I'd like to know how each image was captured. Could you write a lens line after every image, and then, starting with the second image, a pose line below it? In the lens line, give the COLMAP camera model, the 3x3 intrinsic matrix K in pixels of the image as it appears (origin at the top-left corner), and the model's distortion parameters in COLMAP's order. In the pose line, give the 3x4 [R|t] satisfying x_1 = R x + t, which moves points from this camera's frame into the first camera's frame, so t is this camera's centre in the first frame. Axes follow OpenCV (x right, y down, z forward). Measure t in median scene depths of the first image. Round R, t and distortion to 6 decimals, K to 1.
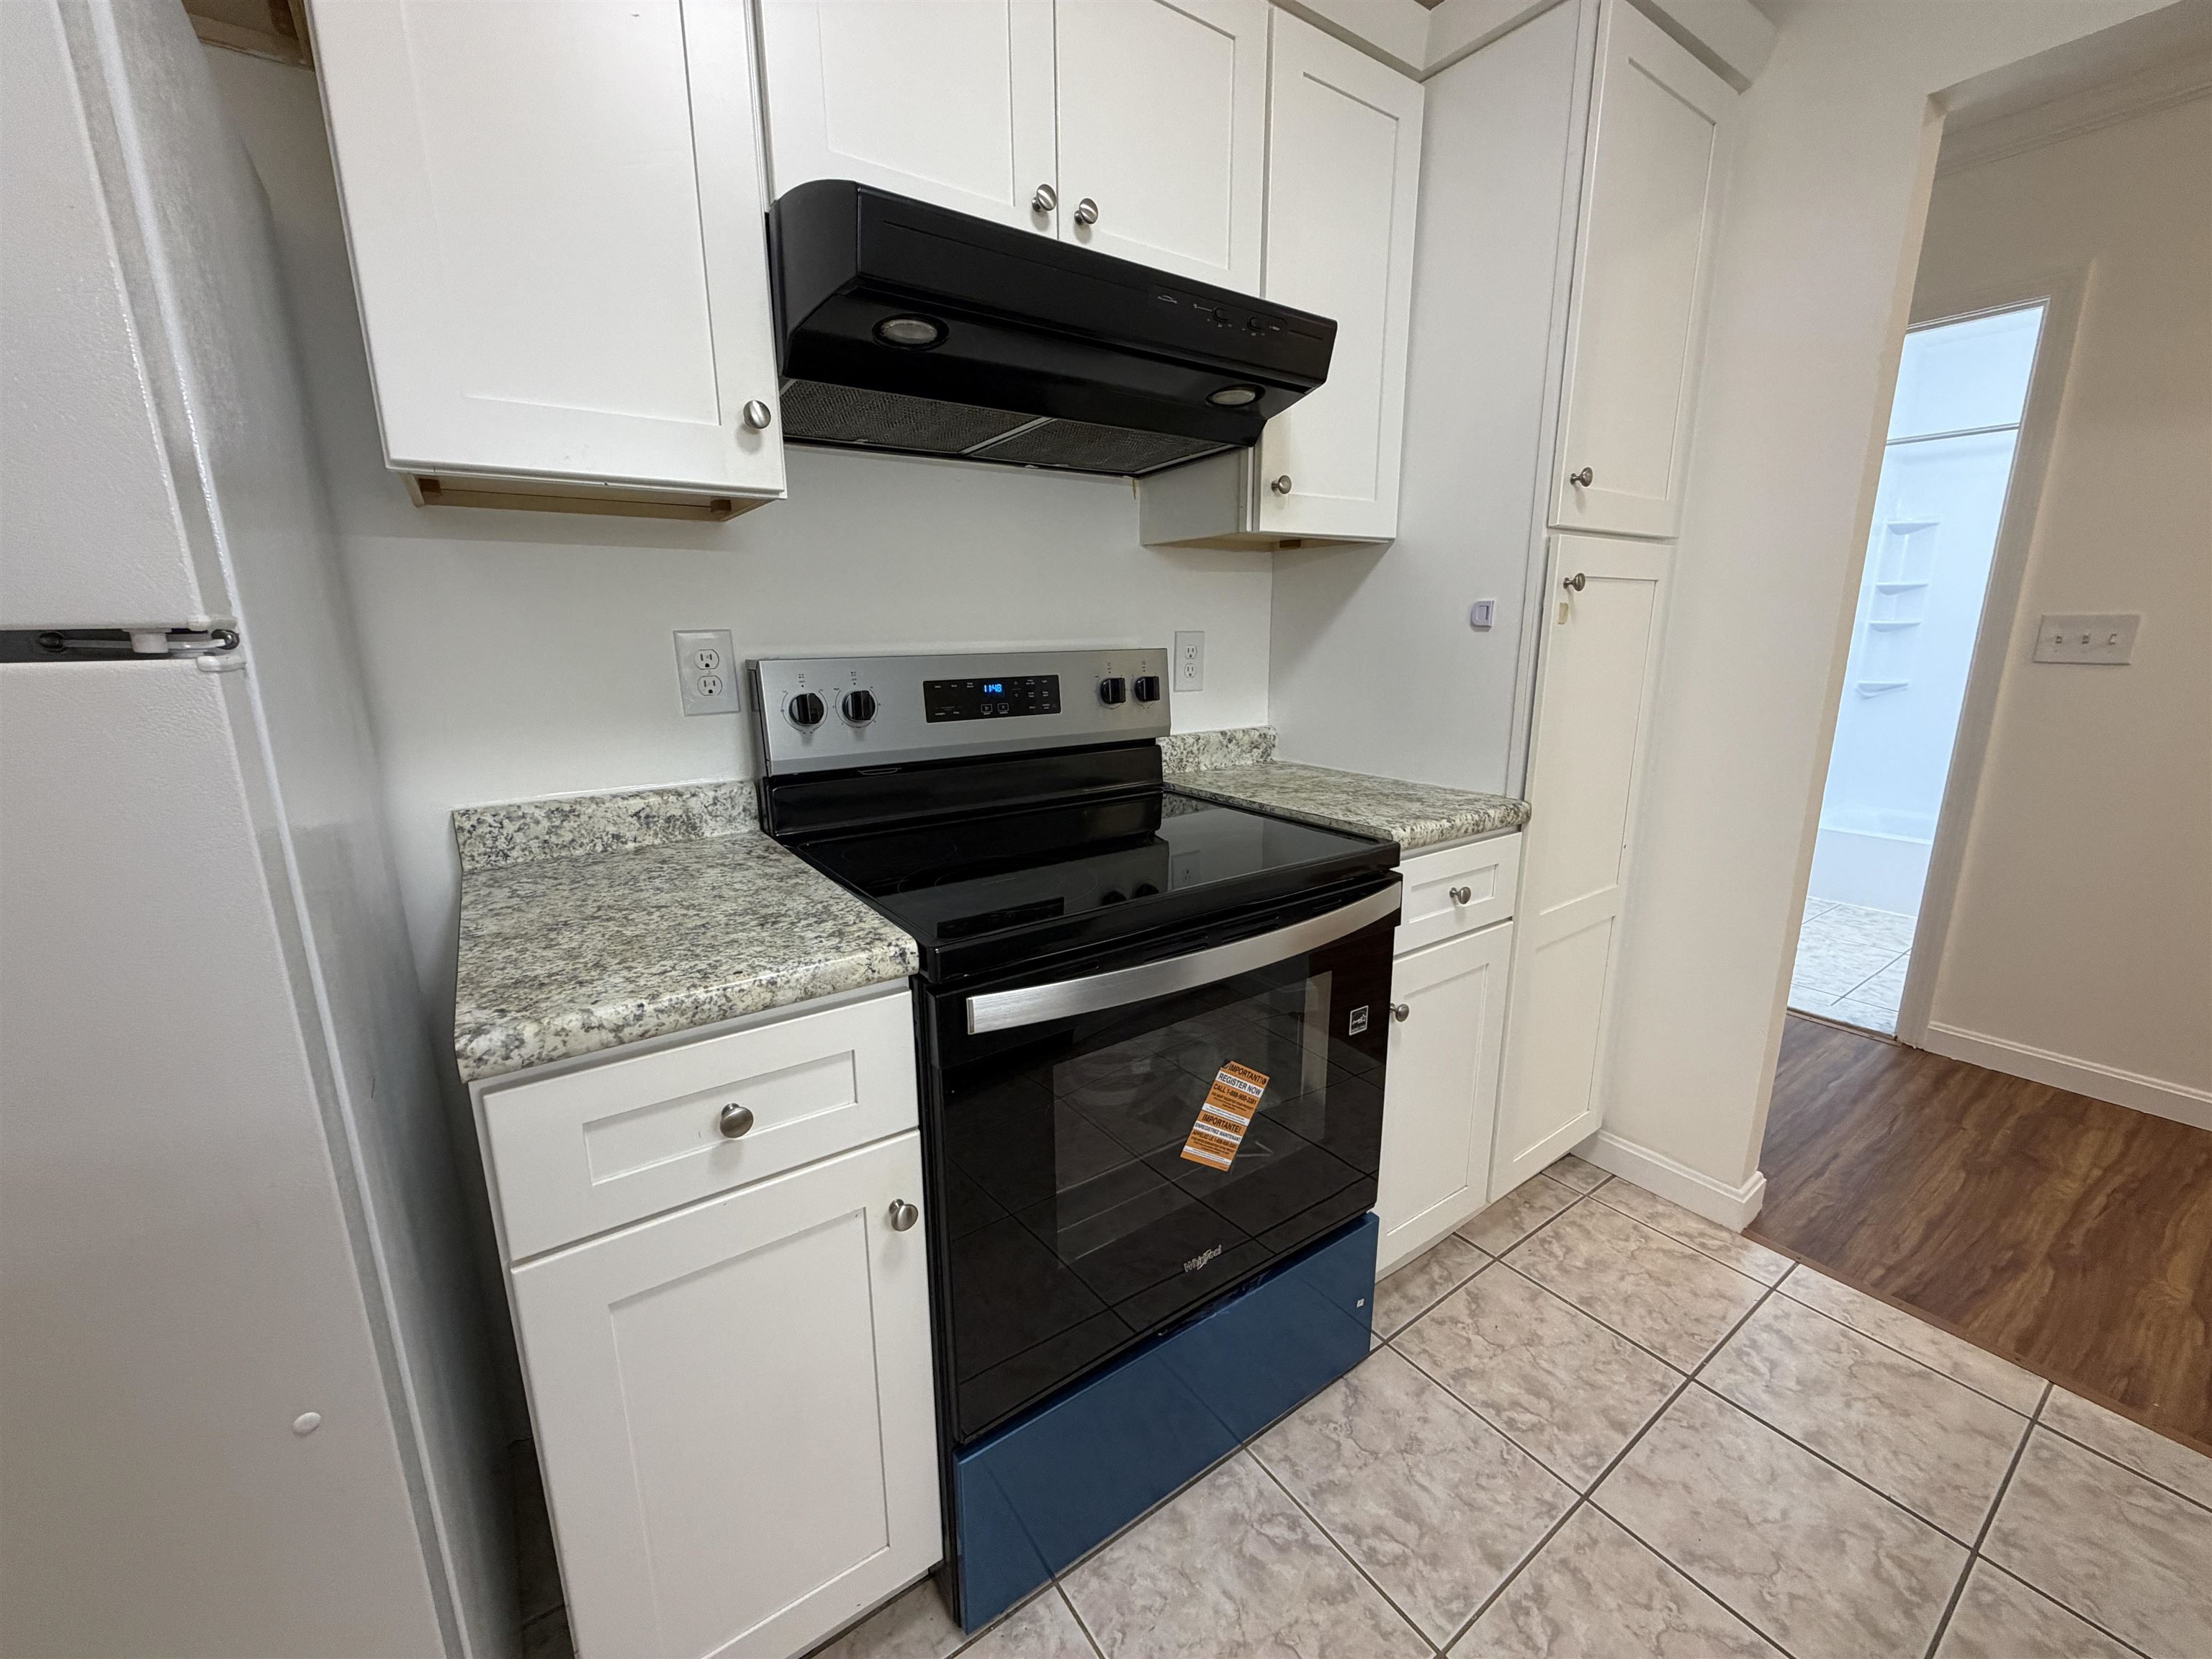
lens RADIAL K [[881.9, 0, 1096.1], [0, 881.9, 830.1], [0, 0, 1]] dist [0.000769, -0.000429]
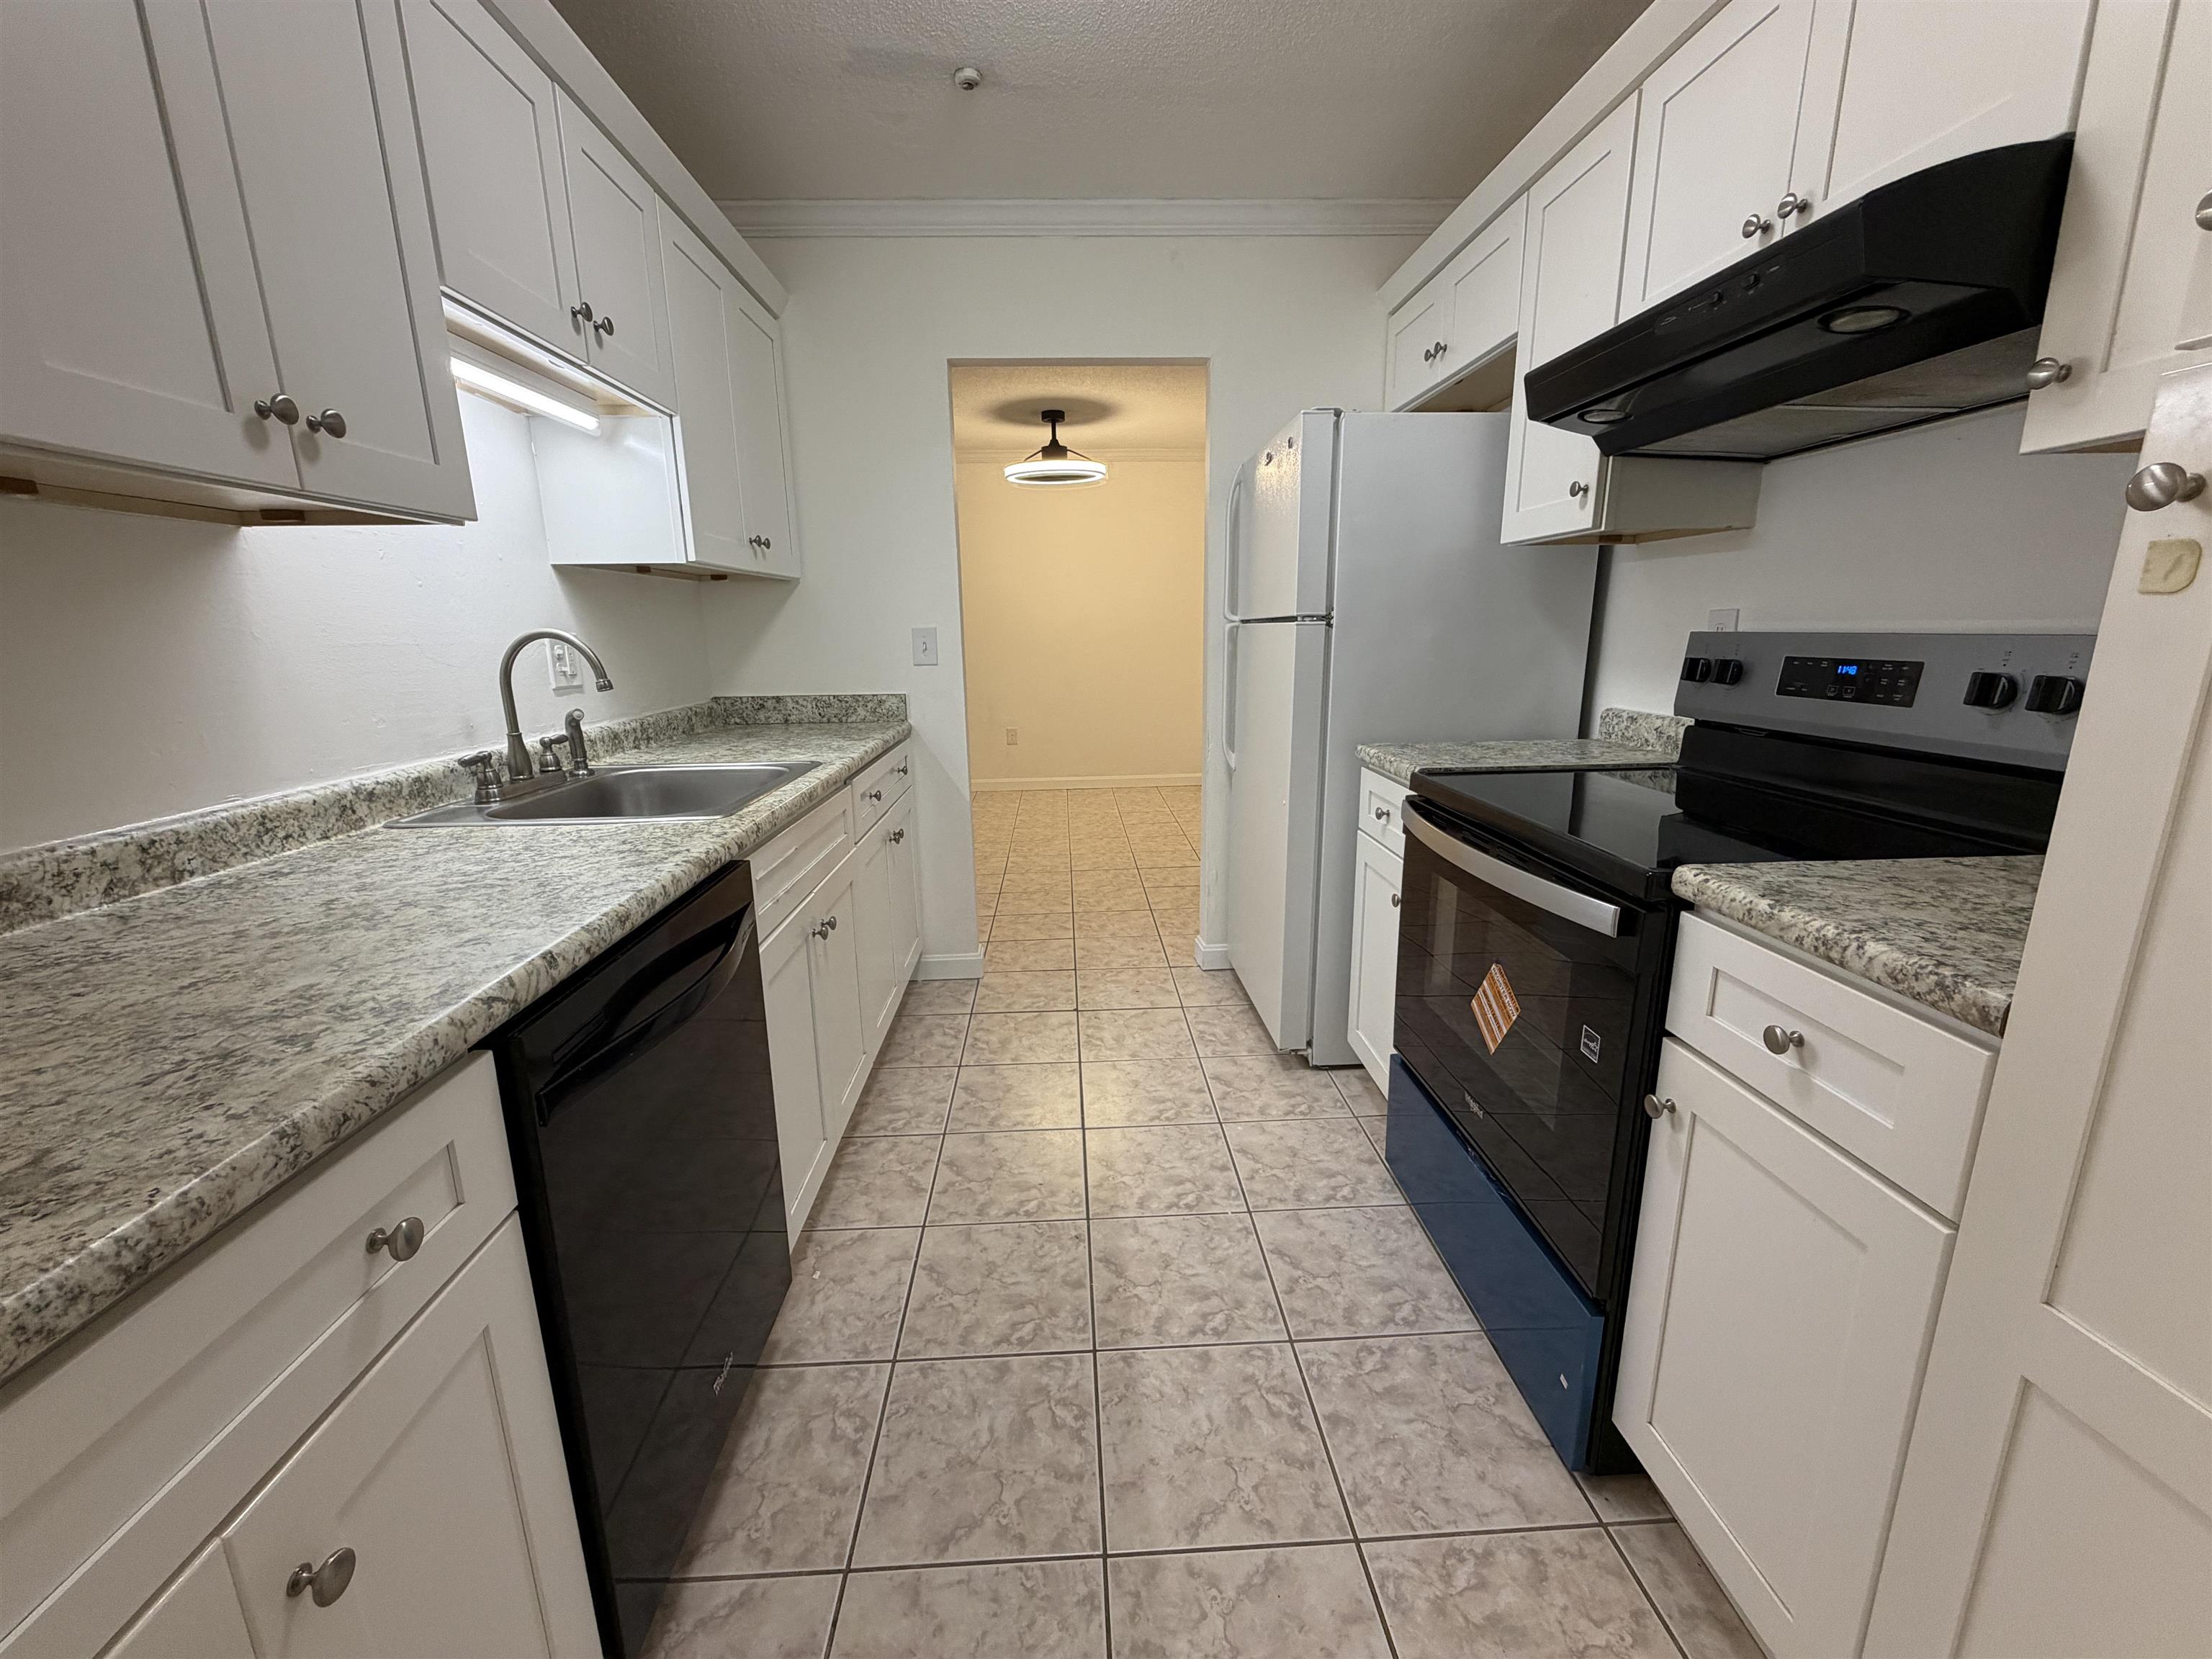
lens RADIAL K [[881.9, 0, 1096.1], [0, 881.9, 830.1], [0, 0, 1]] dist [0.000769, -0.000429]
pose [[-0.537765, 0.208193, -0.816985, 1.168555], [-0.168391, 0.922983, 0.346044, -0.200138], [0.826107, 0.323663, -0.461291, 0.850208]]
